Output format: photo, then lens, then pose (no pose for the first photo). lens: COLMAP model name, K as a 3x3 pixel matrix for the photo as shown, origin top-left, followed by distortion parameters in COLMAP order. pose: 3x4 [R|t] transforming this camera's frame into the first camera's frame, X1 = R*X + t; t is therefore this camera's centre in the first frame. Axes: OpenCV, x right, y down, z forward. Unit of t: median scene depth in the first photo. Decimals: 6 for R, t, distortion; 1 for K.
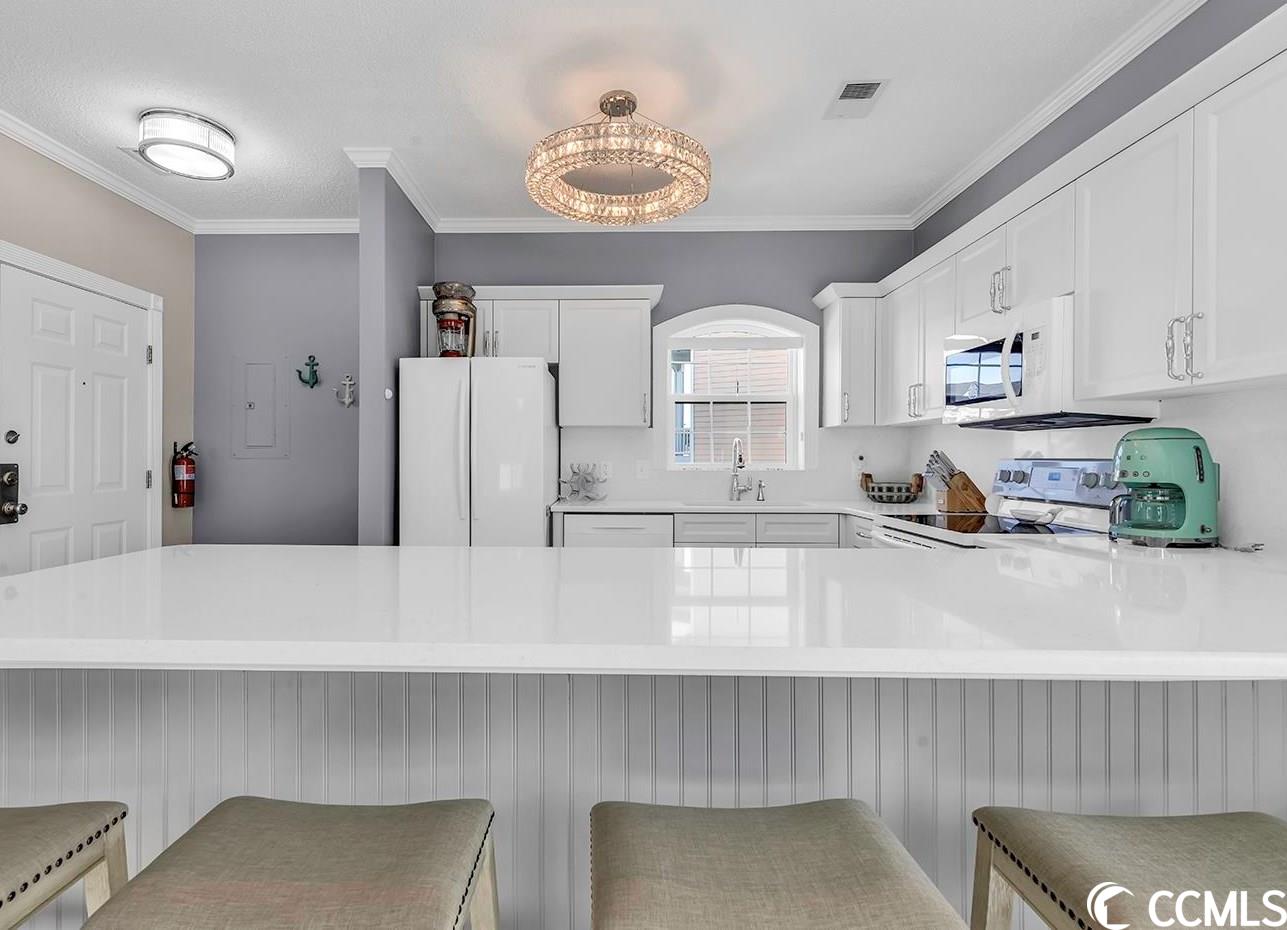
lens RADIAL K [[618.7, 0, 609.6], [0, 618.7, 457.2], [0, 0, 1]] dist [0.002972, 0.000057]
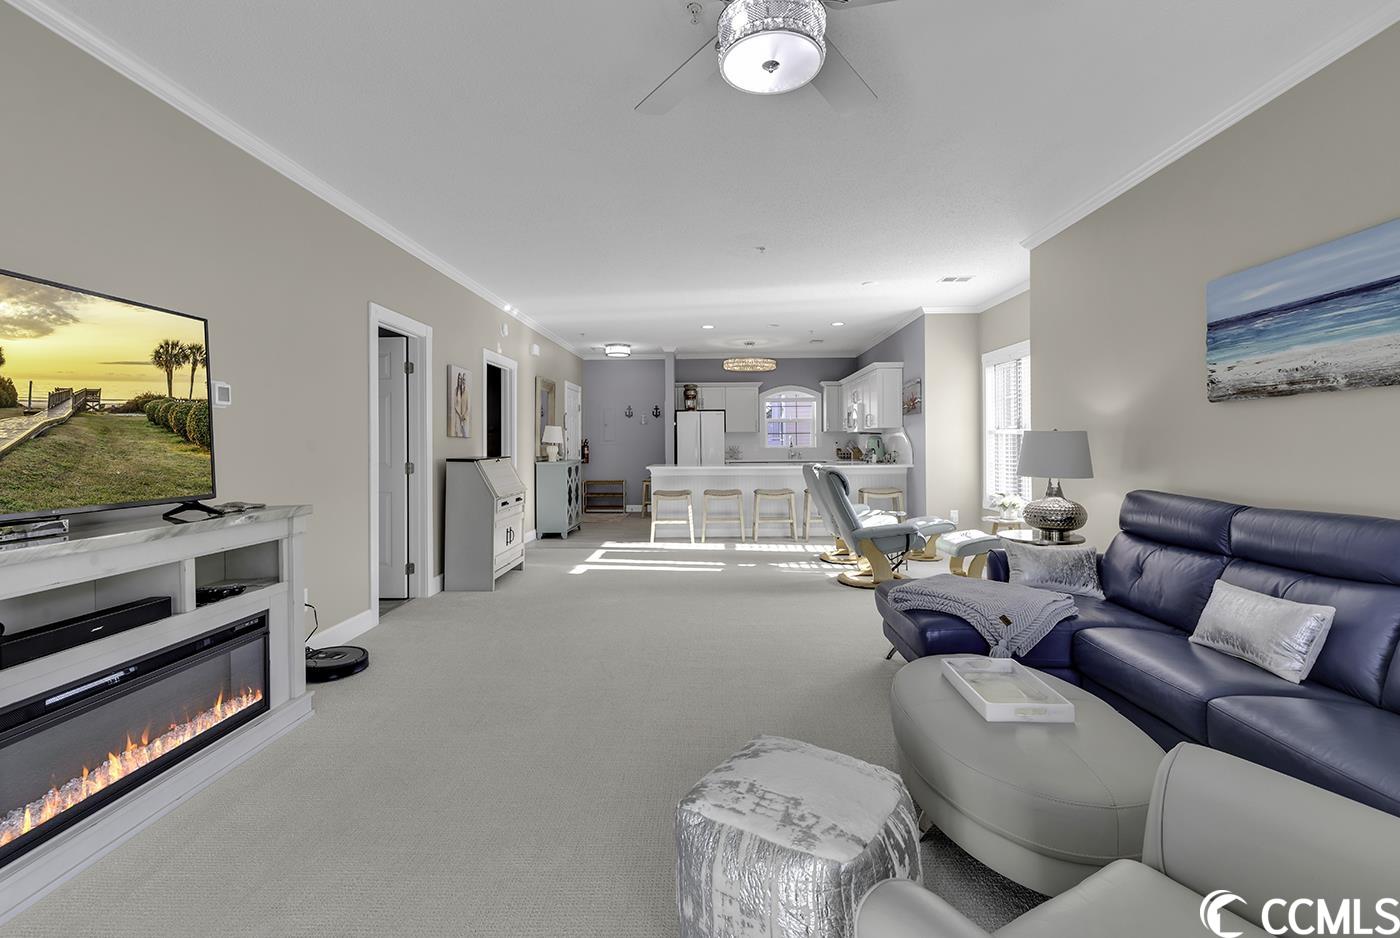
lens RADIAL K [[635.8, 0, 702.5], [0, 635.8, 440.7], [0, 0, 1]] dist [0.008538, -0.002688]
pose [[0.999963, -0.008656, 0.000130, -0.186061], [0.008656, 0.999961, -0.001500, -0.010068], [-0.000117, 0.001501, 0.999999, -1.853363]]
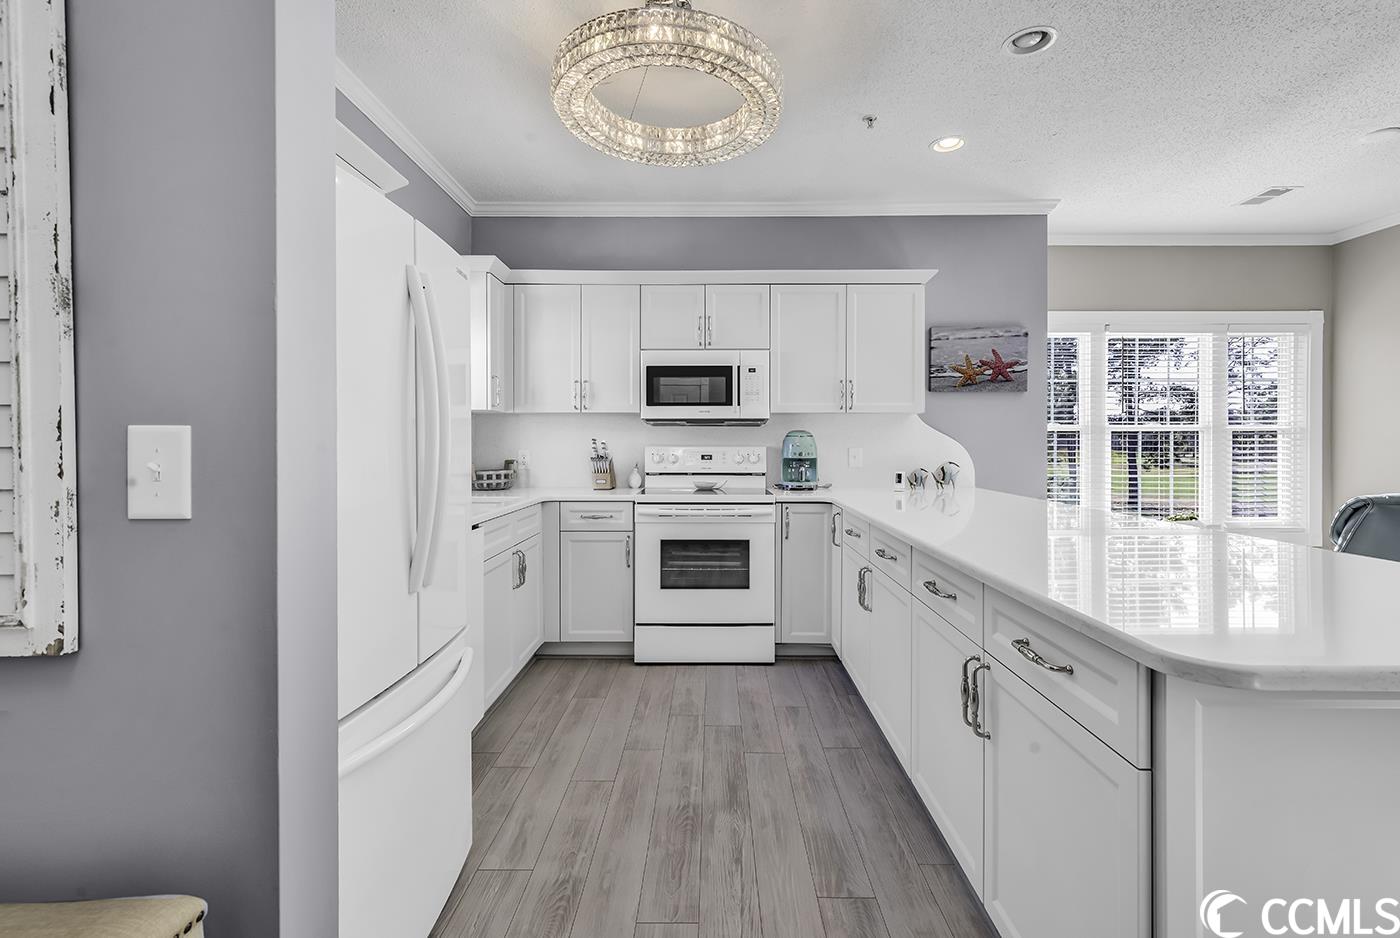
lens RADIAL K [[635.8, 0, 709.4], [0, 635.8, 448.2], [0, 0, 1]] dist [0.008538, -0.002688]
pose [[-0.021824, -0.009748, 0.999714, -0.579253], [-0.002322, 0.999950, 0.009700, -0.004861], [-0.999759, -0.002110, -0.021845, 0.688274]]
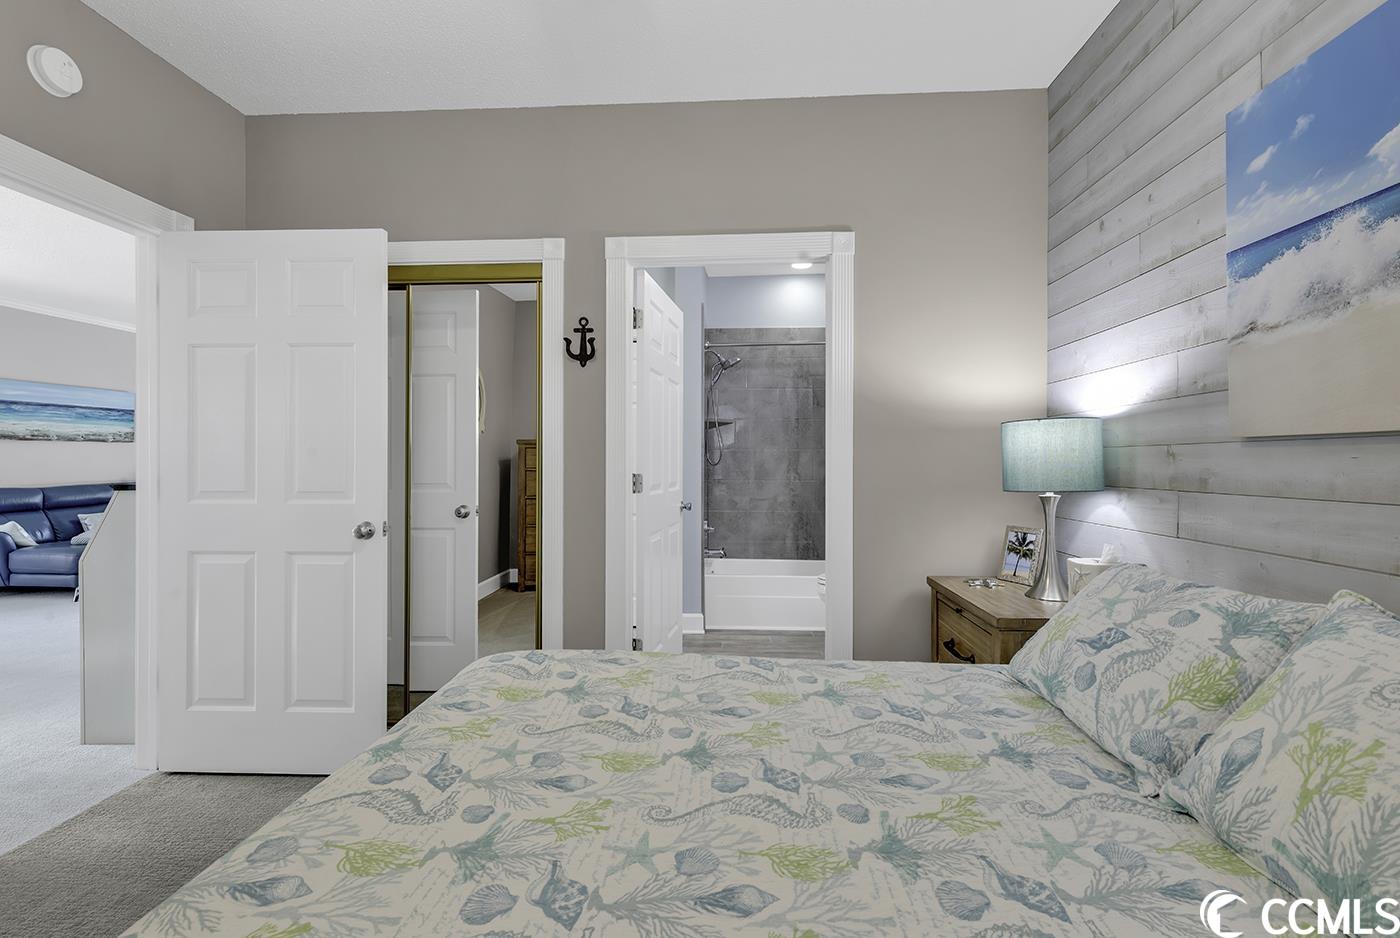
lens RADIAL K [[635.8, 0, 693.1], [0, 635.8, 455.4], [0, 0, 1]] dist [0.008538, -0.002688]
pose [[-0.998982, 0.001693, 0.045068, -1.357426], [0.001282, 0.999957, -0.009151, 0.000771], [-0.045081, -0.009084, -0.998942, 0.454488]]
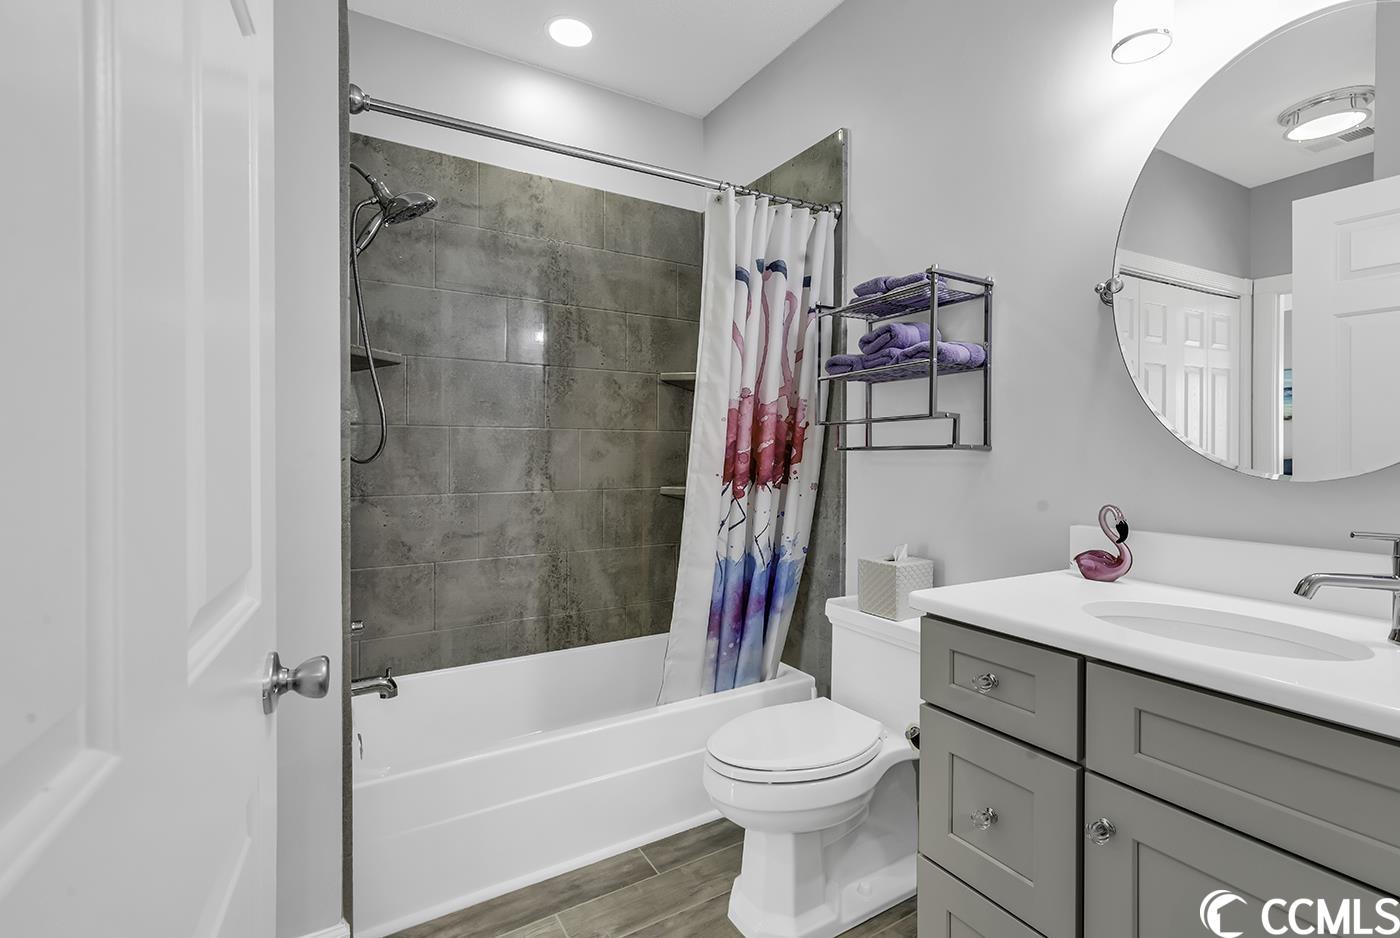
lens RADIAL K [[635.8, 0, 702.3], [0, 635.8, 455.7], [0, 0, 1]] dist [0.008538, -0.002688]
pose [[-0.851442, 0.003937, -0.524434, -1.309062], [0.004595, 0.999989, 0.000047, 0.005808], [0.524429, -0.002370, -0.851451, -0.242828]]
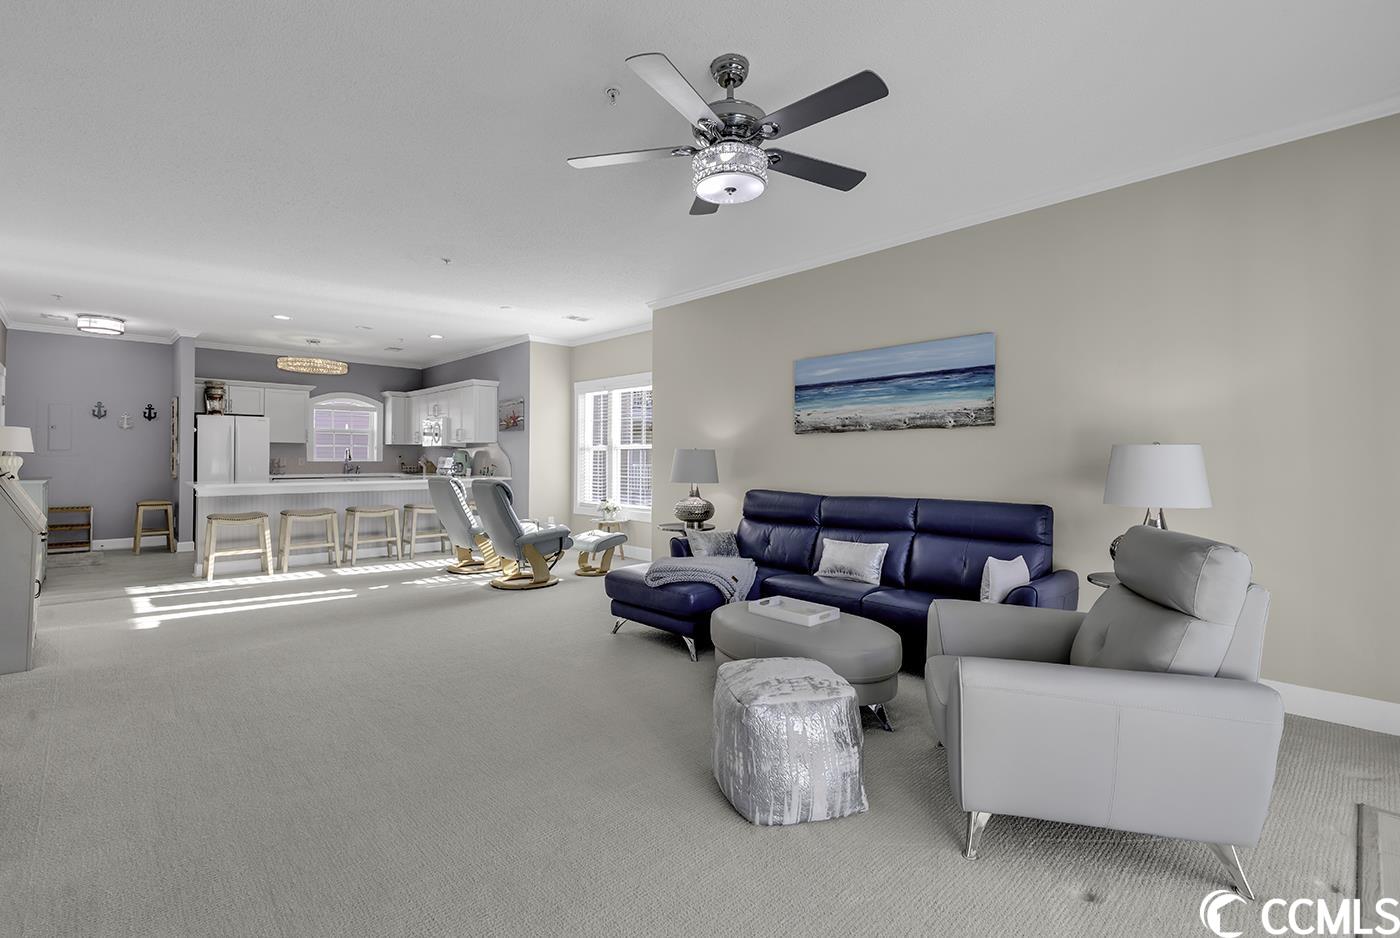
lens RADIAL K [[635.8, 0, 699.3], [0, 635.8, 451.2], [0, 0, 1]] dist [0.008538, -0.002688]
pose [[0.704927, 0.008172, 0.709233, -0.623355], [-0.004425, 0.999965, -0.007124, -0.008529], [-0.709266, 0.001883, 0.704939, -1.831240]]
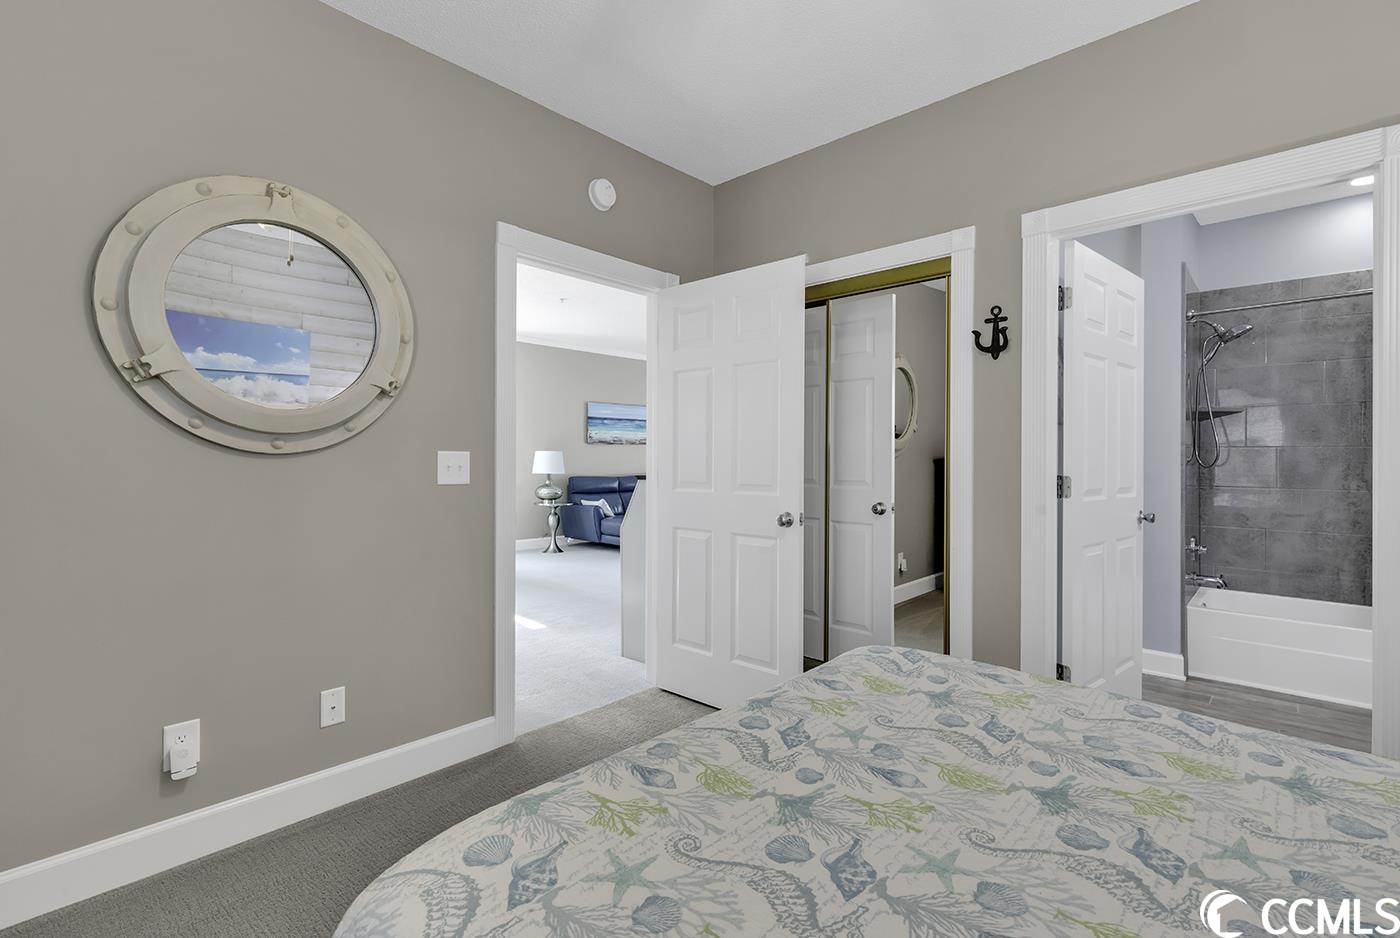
lens RADIAL K [[635.8, 0, 700.7], [0, 635.8, 455.9], [0, 0, 1]] dist [0.008538, -0.002688]
pose [[-0.746559, -0.000137, 0.665319, -1.414132], [-0.004915, 0.999974, -0.005309, 0.000170], [-0.665301, -0.007233, -0.746540, 0.448235]]
